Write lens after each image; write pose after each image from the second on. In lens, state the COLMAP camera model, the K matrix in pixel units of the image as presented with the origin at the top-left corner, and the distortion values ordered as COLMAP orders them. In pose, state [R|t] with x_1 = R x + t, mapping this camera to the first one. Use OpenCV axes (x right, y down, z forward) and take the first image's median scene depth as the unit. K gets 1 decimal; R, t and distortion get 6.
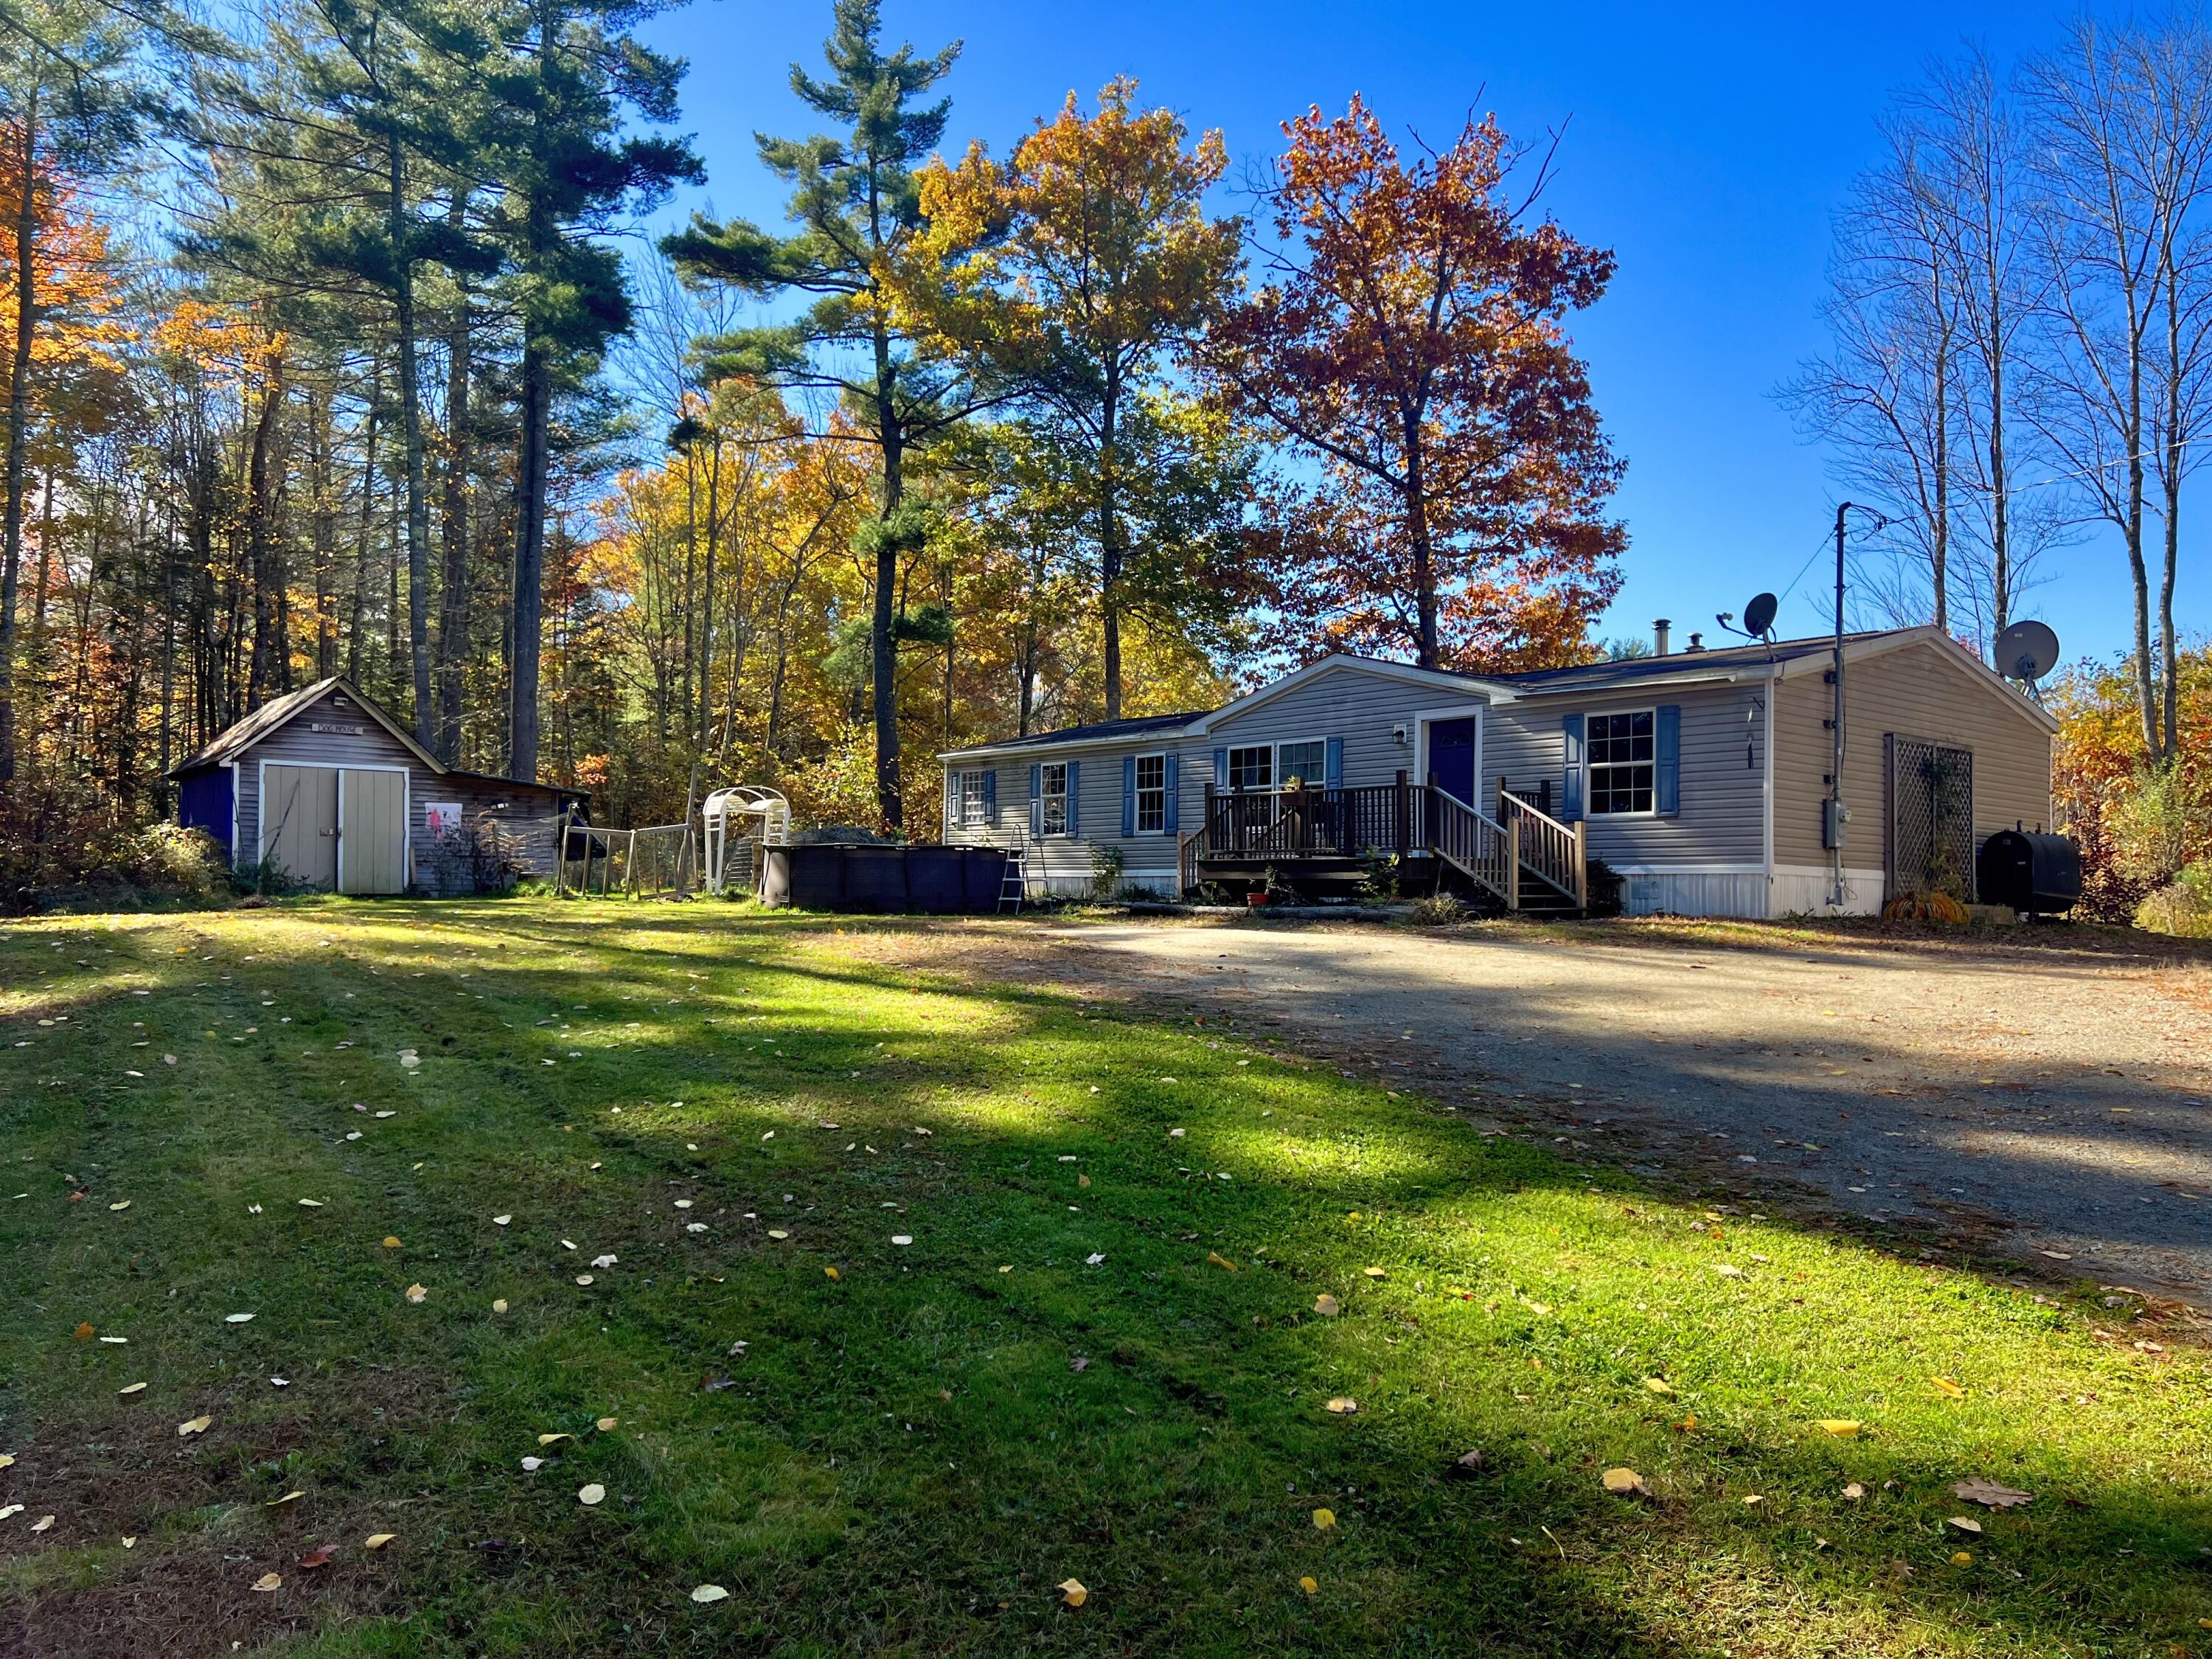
lens RADIAL K [[1734.7, 0, 1106.0], [0, 1734.7, 829.5], [0, 0, 1]] dist [0.041607, -0.003456]
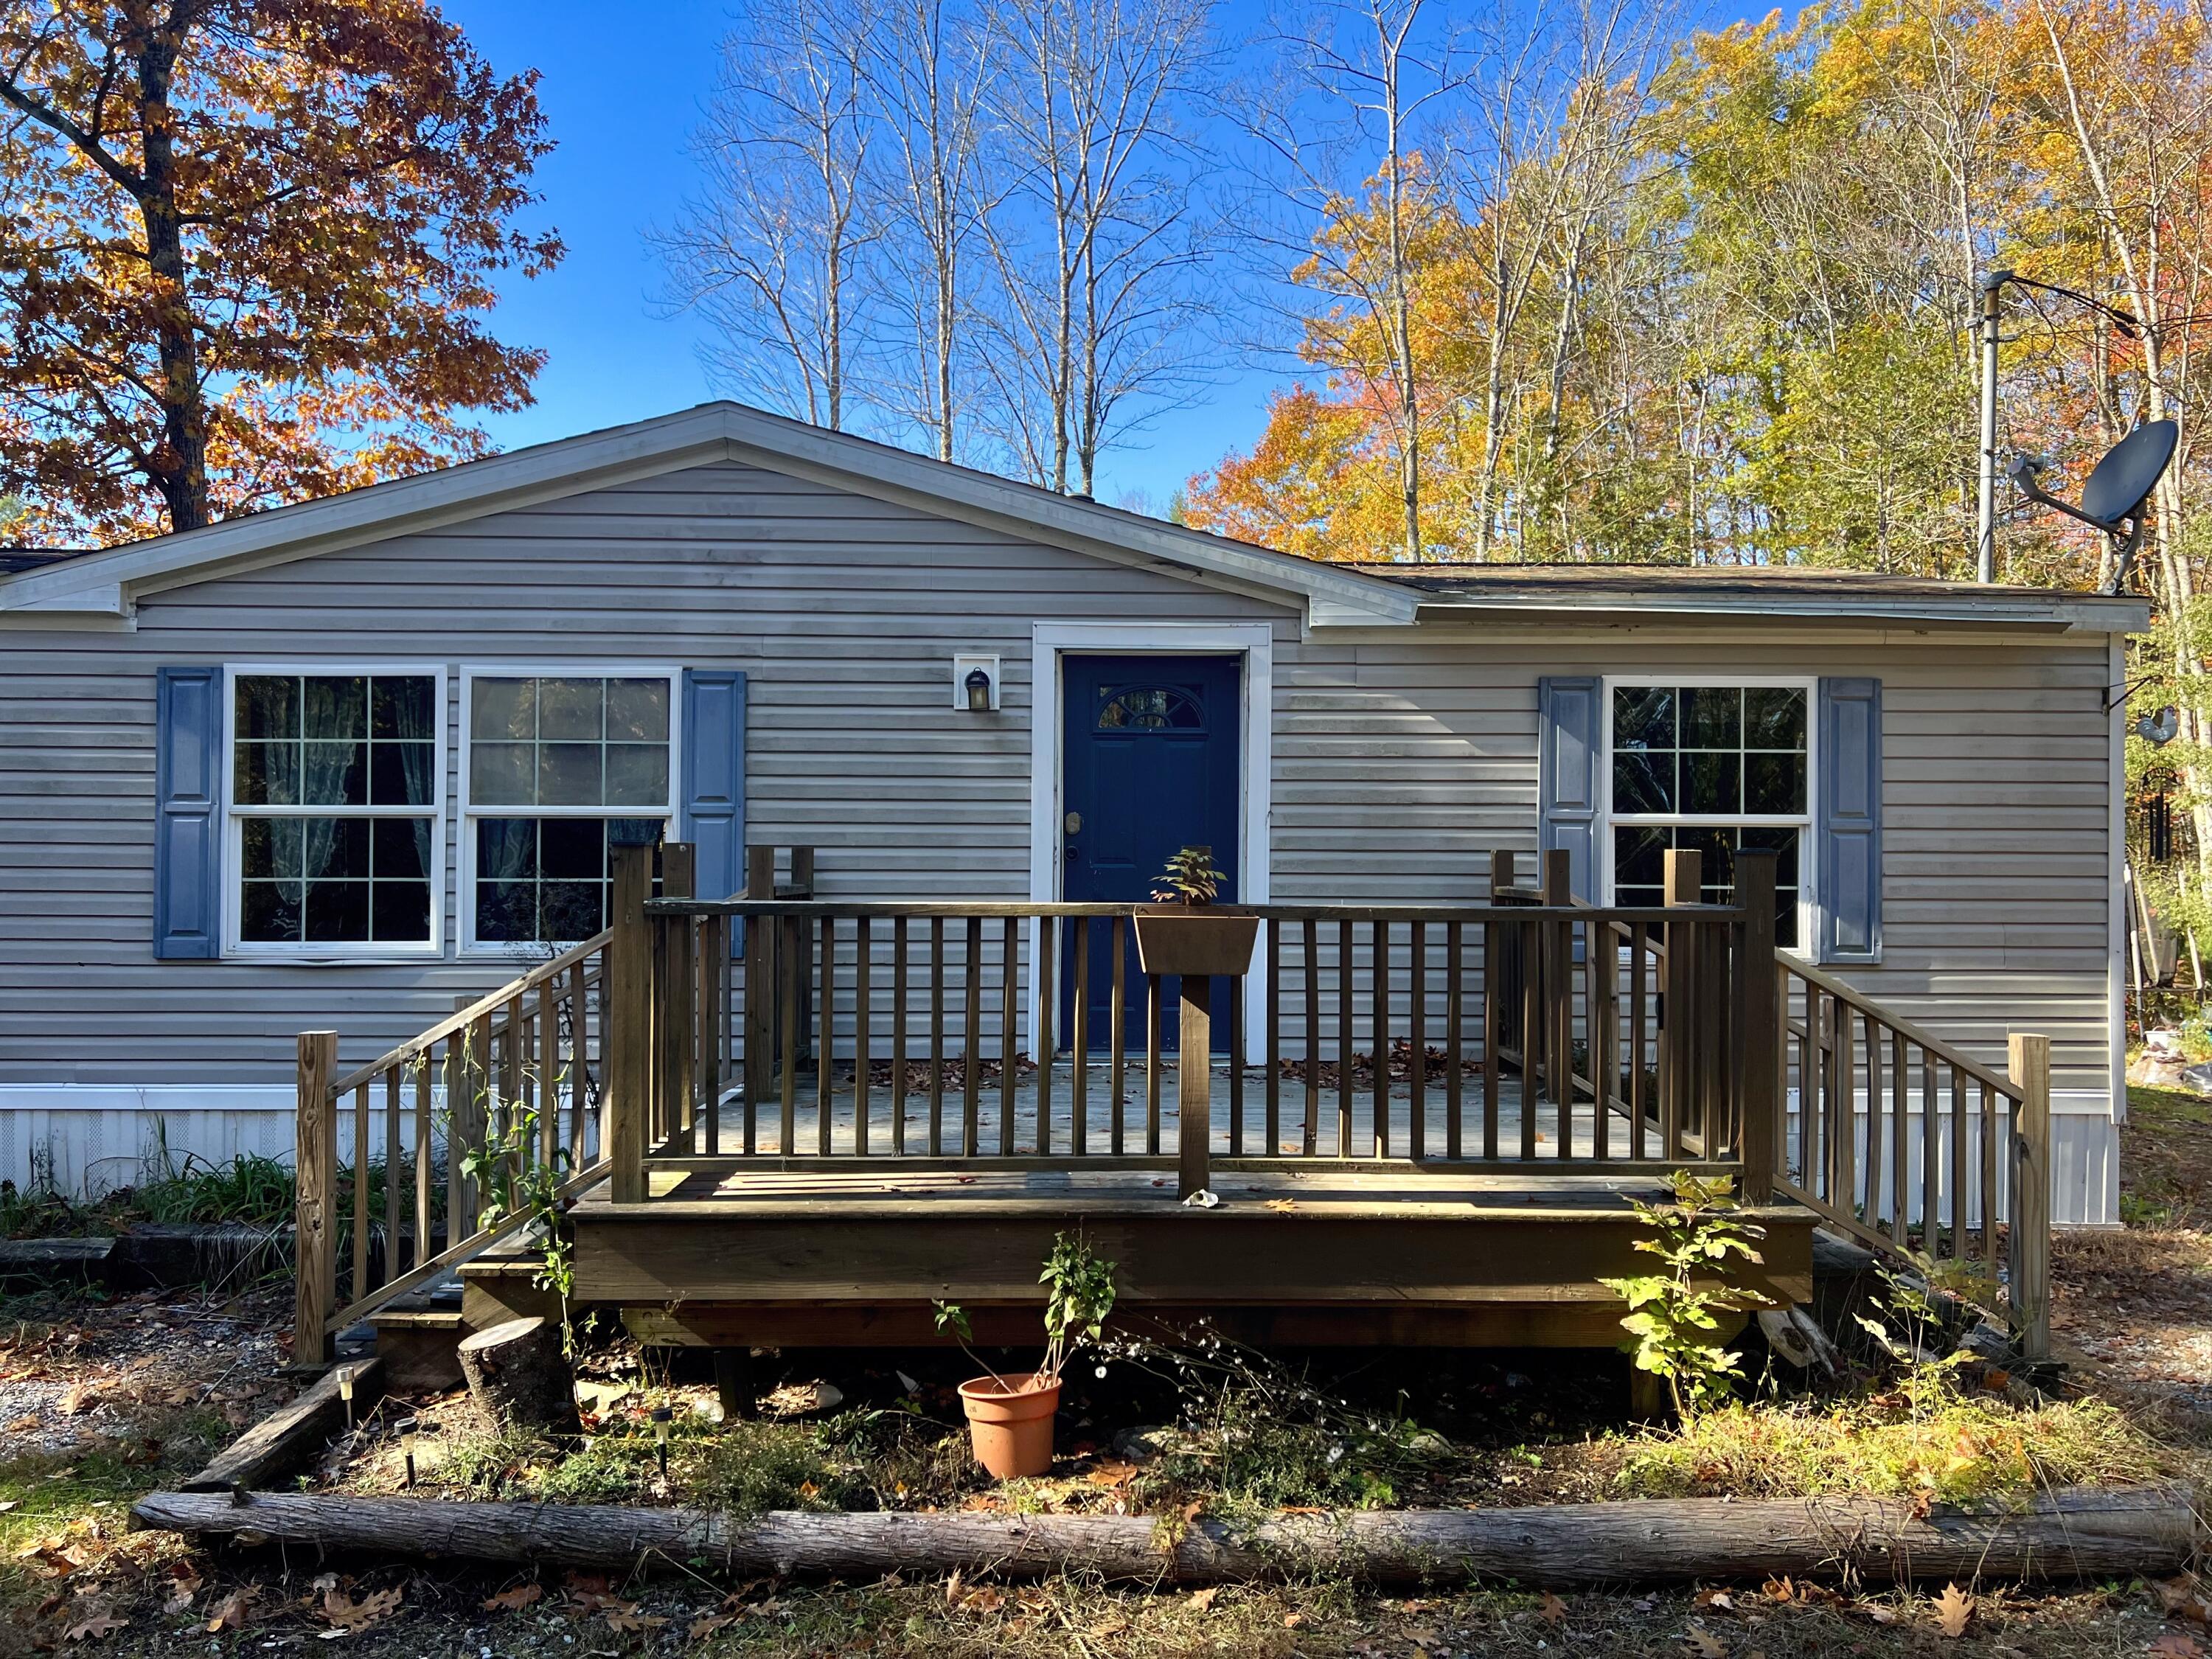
lens RADIAL K [[1734.7, 0, 1106.0], [0, 1734.7, 829.5], [0, 0, 1]] dist [0.041607, -0.003456]
pose [[0.652787, 0.020968, 0.757252, -0.066050], [-0.037208, 0.999298, 0.004405, -0.027458], [-0.756628, -0.031052, 0.653108, 0.726541]]
